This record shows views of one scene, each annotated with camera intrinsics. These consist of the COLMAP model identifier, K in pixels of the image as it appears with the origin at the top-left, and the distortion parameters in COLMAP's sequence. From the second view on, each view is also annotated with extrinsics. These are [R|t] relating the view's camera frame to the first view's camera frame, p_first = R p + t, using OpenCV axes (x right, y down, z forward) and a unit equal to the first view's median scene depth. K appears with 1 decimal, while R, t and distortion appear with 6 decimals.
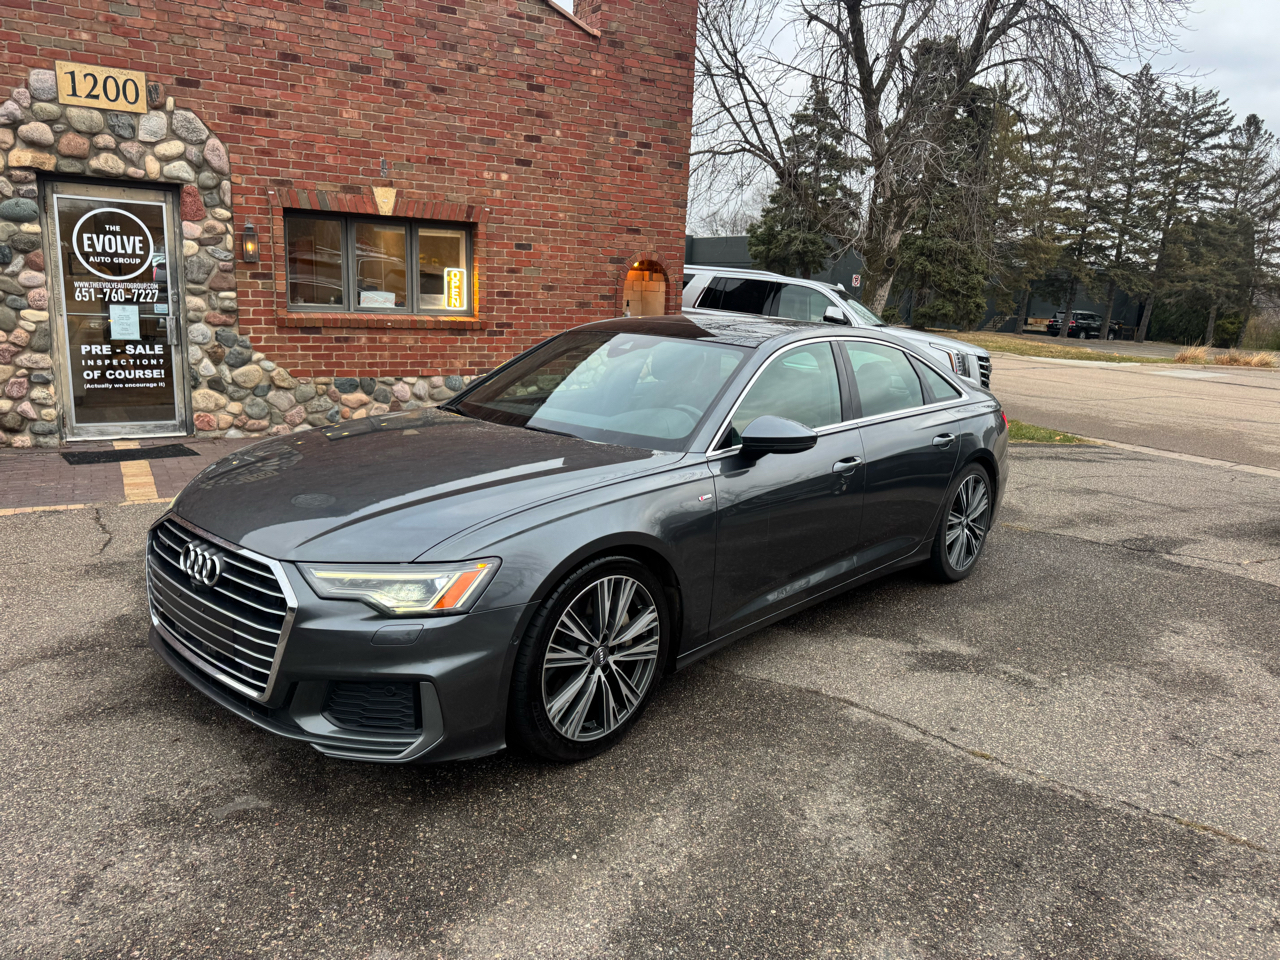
lens RADIAL K [[895.5, 0, 638.5], [0, 895.5, 472.1], [0, 0, 1]] dist [0.025911, -0.021671]
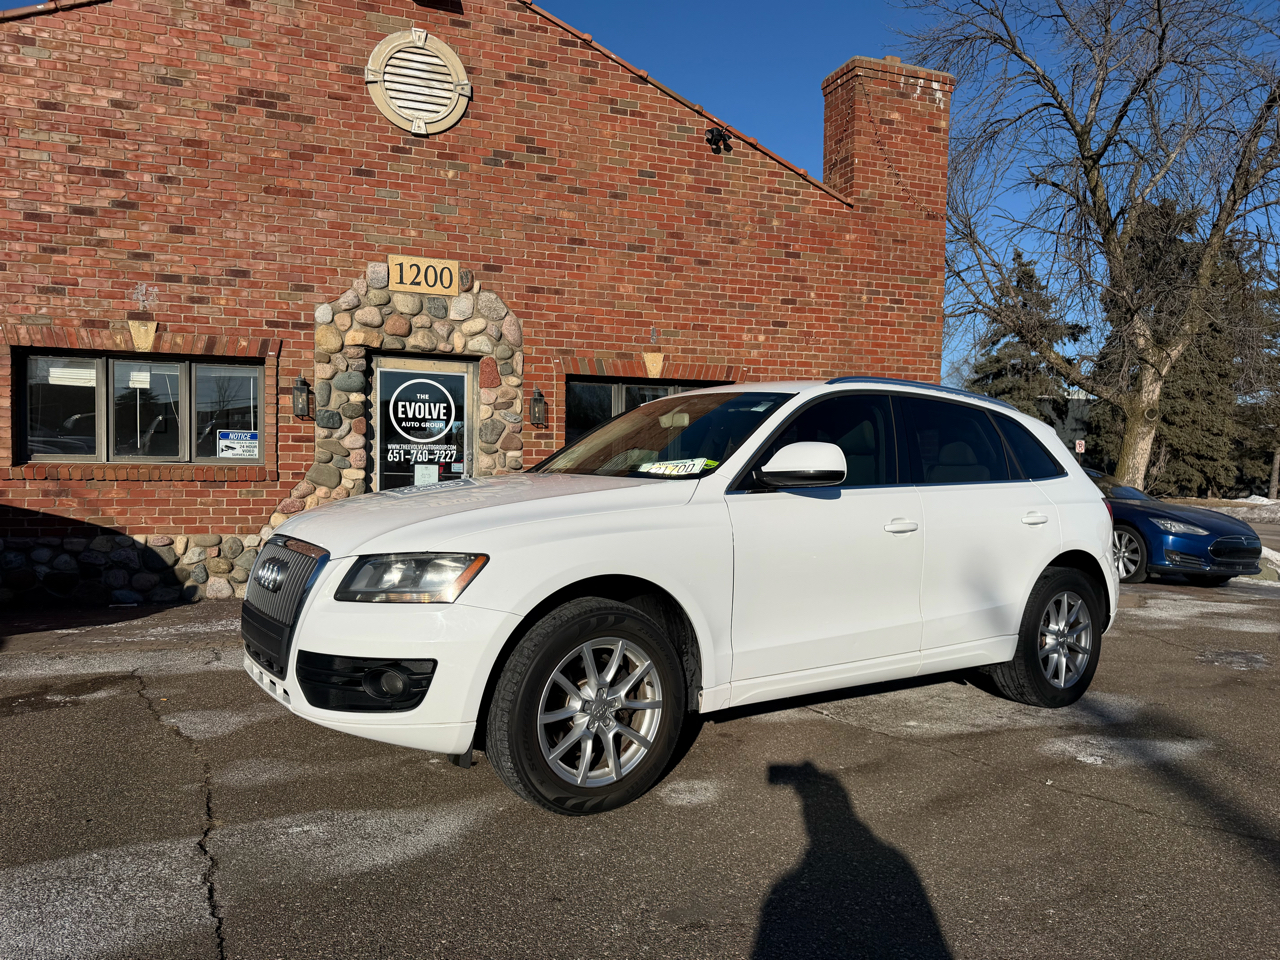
lens RADIAL K [[883.1, 0, 640.1], [0, 883.1, 490.3], [0, 0, 1]] dist [0.163240, -0.328843]
pose [[0.979076, -0.022195, -0.202282, -0.096824], [-0.014589, 0.983821, -0.178562, 0.033802], [0.202973, 0.177776, 0.962911, 0.016405]]
